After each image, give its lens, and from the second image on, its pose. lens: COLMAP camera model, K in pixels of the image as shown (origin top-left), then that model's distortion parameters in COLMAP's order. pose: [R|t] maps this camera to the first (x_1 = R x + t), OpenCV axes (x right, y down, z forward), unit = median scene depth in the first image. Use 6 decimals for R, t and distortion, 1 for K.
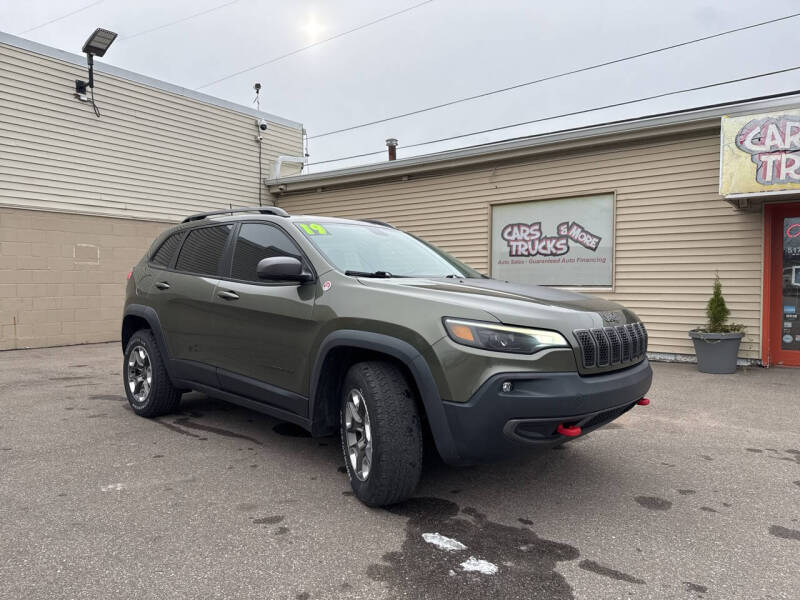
lens RADIAL K [[553.3, 0, 395.7], [0, 553.3, 303.6], [0, 0, 1]] dist [0.097139, -0.136631]
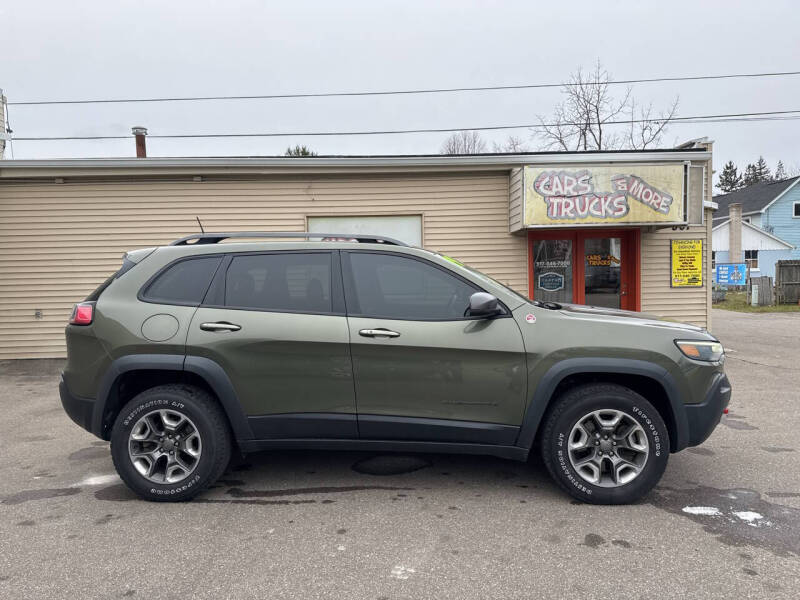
lens RADIAL K [[554.5, 0, 400.0], [0, 554.5, 300.0], [0, 0, 1]] dist [0.046734, -0.047879]
pose [[0.772041, -0.047613, 0.633786, -0.378061], [0.047872, 0.998714, 0.016713, -0.037674], [-0.633767, 0.017437, 0.773327, 0.123909]]
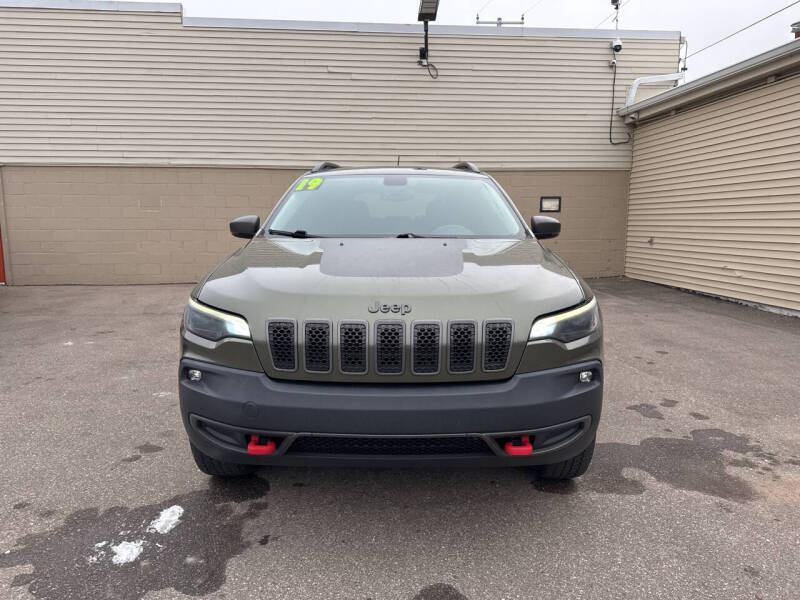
lens RADIAL K [[563.1, 0, 400.5], [0, 563.1, 293.6], [0, 0, 1]] dist [0.045119, -0.047476]
pose [[0.675415, 0.090533, -0.731859, 0.305245], [-0.026422, 0.994769, 0.098671, -0.019802], [0.736964, -0.047307, 0.674274, 0.193584]]
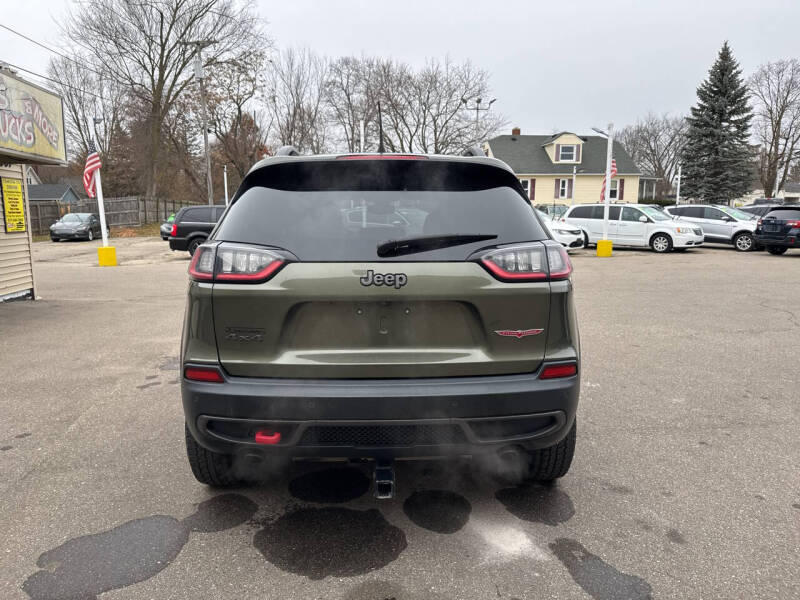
lens RADIAL K [[560.8, 0, 398.3], [0, 560.8, 299.5], [0, 0, 1]] dist [0.040333, -0.049109]
pose [[-0.699605, -0.108938, 0.706177, -0.429407], [0.024692, 0.984033, 0.176263, -0.061422], [-0.714103, 0.140751, -0.685744, 0.863686]]
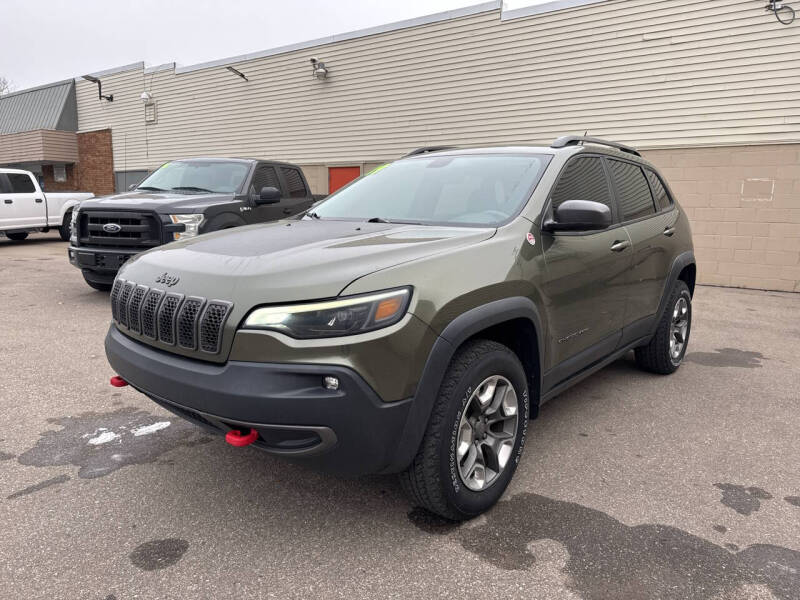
lens RADIAL K [[557.5, 0, 397.5], [0, 557.5, 303.6], [0, 0, 1]] dist [0.060359, -0.061987]
pose [[0.029878, 0.165205, -0.985807, 0.387917], [-0.054909, 0.985029, 0.163411, -0.027403], [0.998044, 0.049247, 0.038502, 0.440427]]
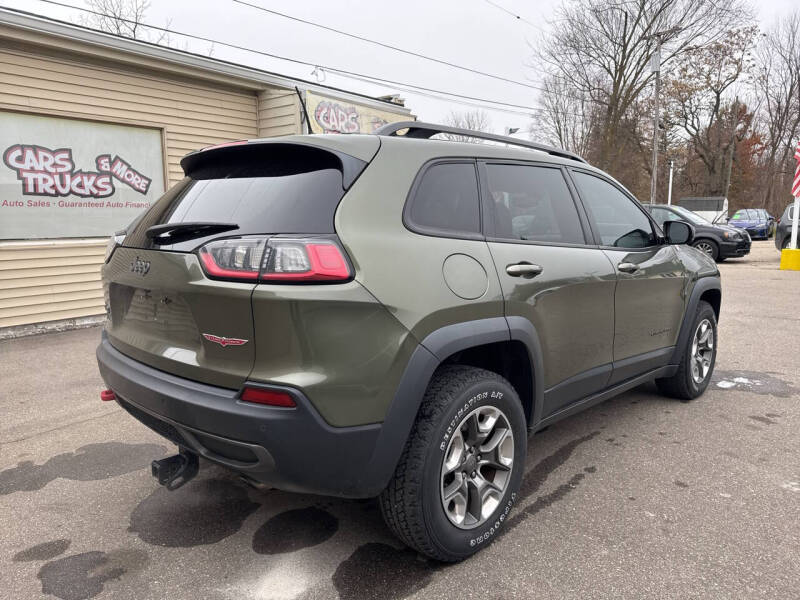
lens RADIAL K [[560.8, 0, 398.3], [0, 560.8, 299.5], [0, 0, 1]] dist [0.040333, -0.049109]
pose [[0.025407, -0.147883, 0.988678, -0.499921], [0.041733, 0.988292, 0.146753, -0.045552], [-0.998806, 0.037532, 0.031282, 0.585077]]
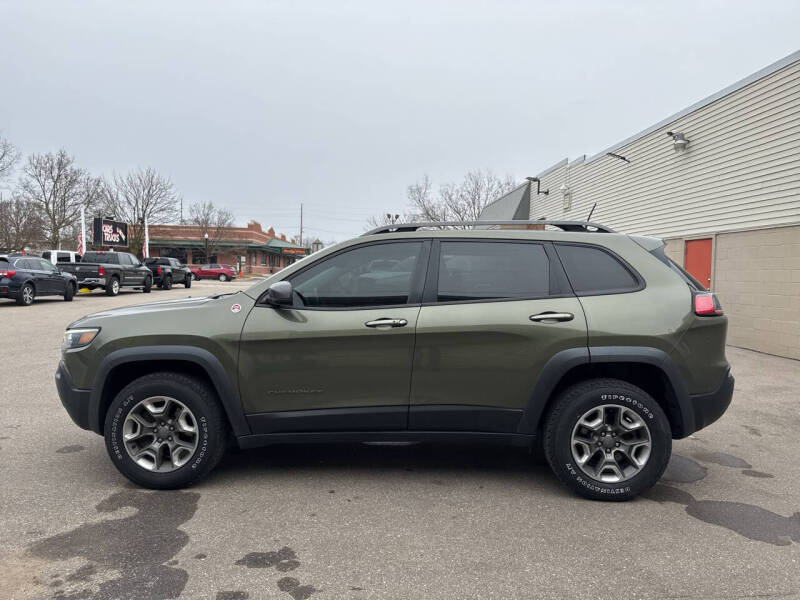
lens RADIAL K [[554.5, 0, 400.0], [0, 554.5, 300.0], [0, 0, 1]] dist [0.046734, -0.047879]
pose [[-0.758130, 0.014281, -0.651948, 0.262809], [-0.045803, 0.996125, 0.075084, -0.059067], [0.650493, 0.086784, -0.754537, 0.910344]]
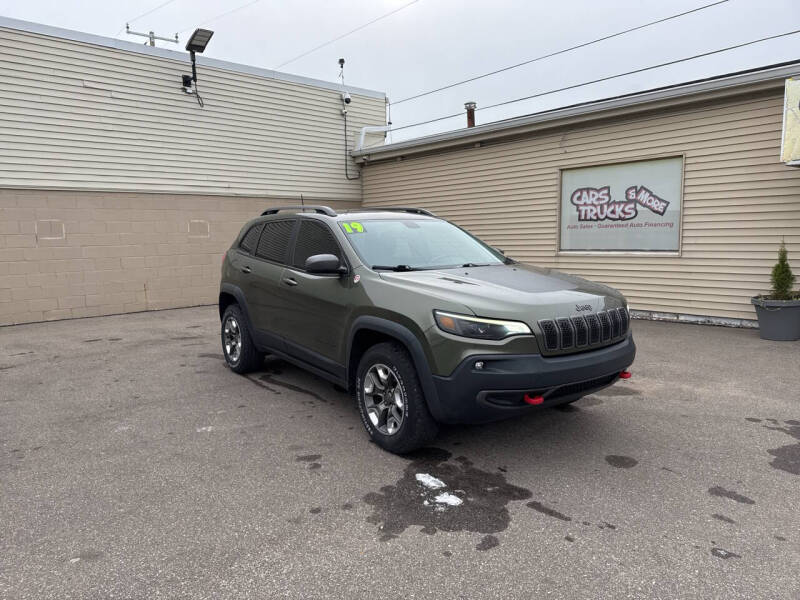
lens RADIAL K [[553.3, 0, 398.4], [0, 553.3, 298.8], [0, 0, 1]] dist [0.126060, -0.218701]
pose [[0.983035, -0.001064, -0.183414, 0.074954], [0.015825, 0.996746, 0.079036, -0.031770], [0.182733, -0.080597, 0.979853, -0.079880]]
